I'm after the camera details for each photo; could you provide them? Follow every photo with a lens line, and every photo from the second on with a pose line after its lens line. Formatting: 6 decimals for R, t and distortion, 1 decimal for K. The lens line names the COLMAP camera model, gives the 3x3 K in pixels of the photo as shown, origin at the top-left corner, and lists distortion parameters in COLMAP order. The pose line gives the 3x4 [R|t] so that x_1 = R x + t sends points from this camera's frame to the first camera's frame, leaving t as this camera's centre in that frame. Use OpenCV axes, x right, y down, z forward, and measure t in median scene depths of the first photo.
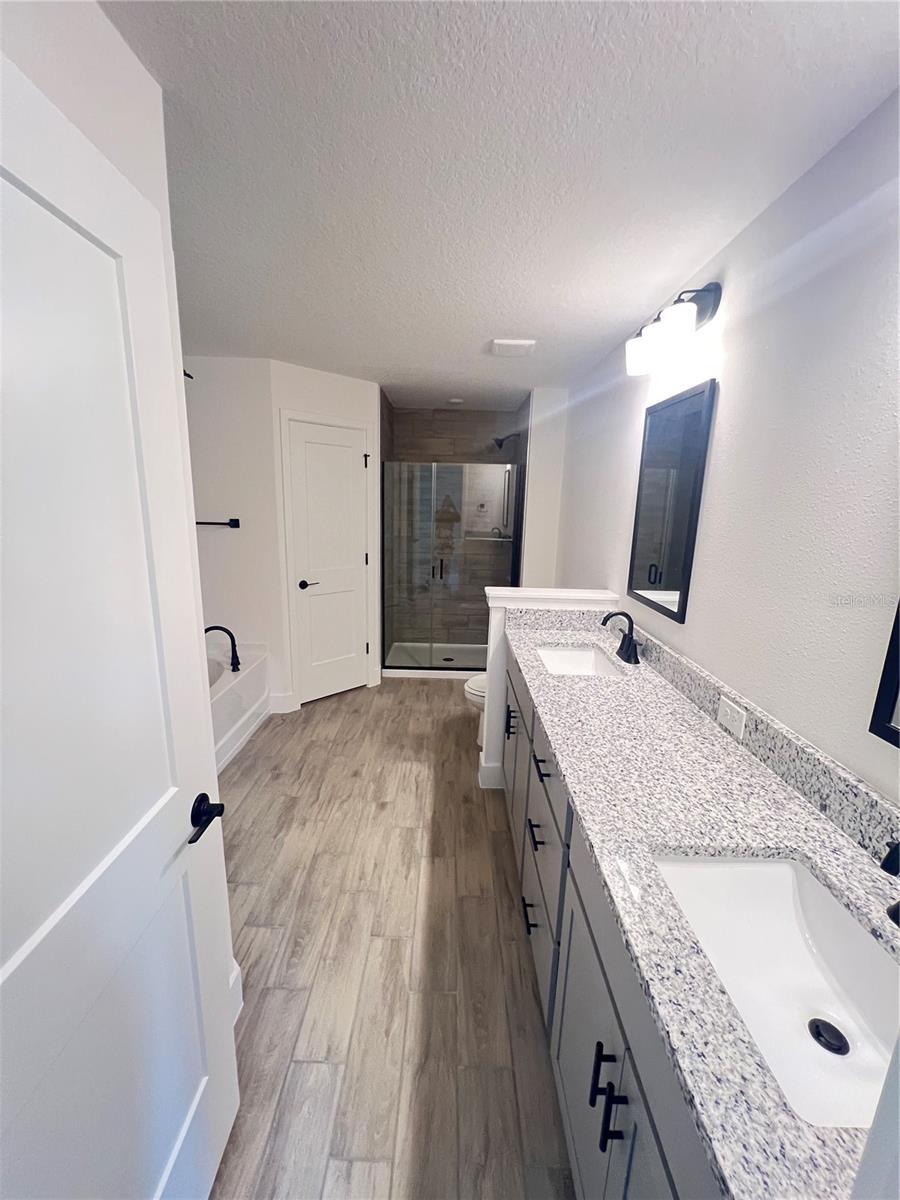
lens RADIAL K [[476.0, 0, 448.1], [0, 476.0, 601.7], [0, 0, 1]] dist [-0.002683, -0.000155]
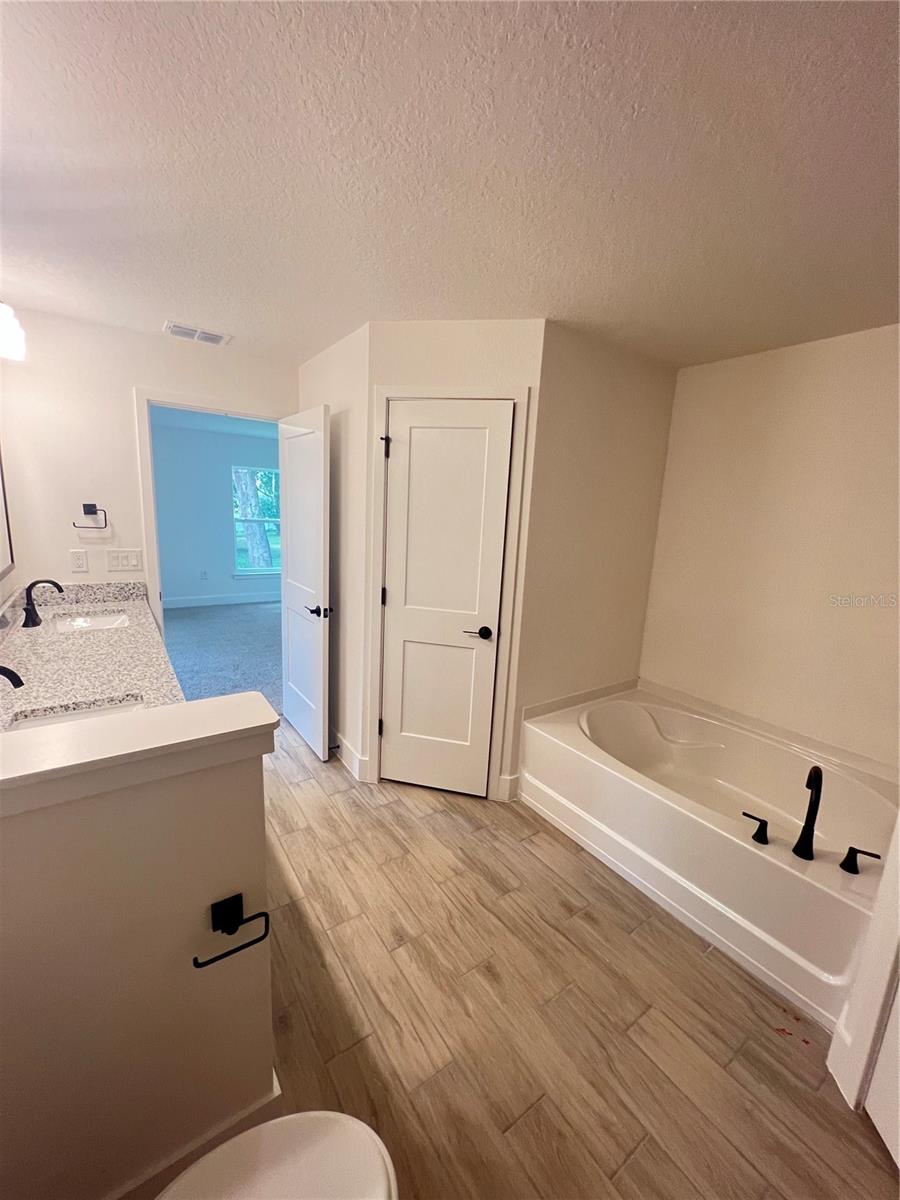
lens RADIAL K [[476.0, 0, 448.1], [0, 476.0, 601.7], [0, 0, 1]] dist [-0.002683, -0.000155]
pose [[-0.810000, 0.047075, -0.584537, 0.233454], [-0.193697, 0.919354, 0.342447, -0.342073], [0.553517, 0.390605, -0.735559, 1.658644]]
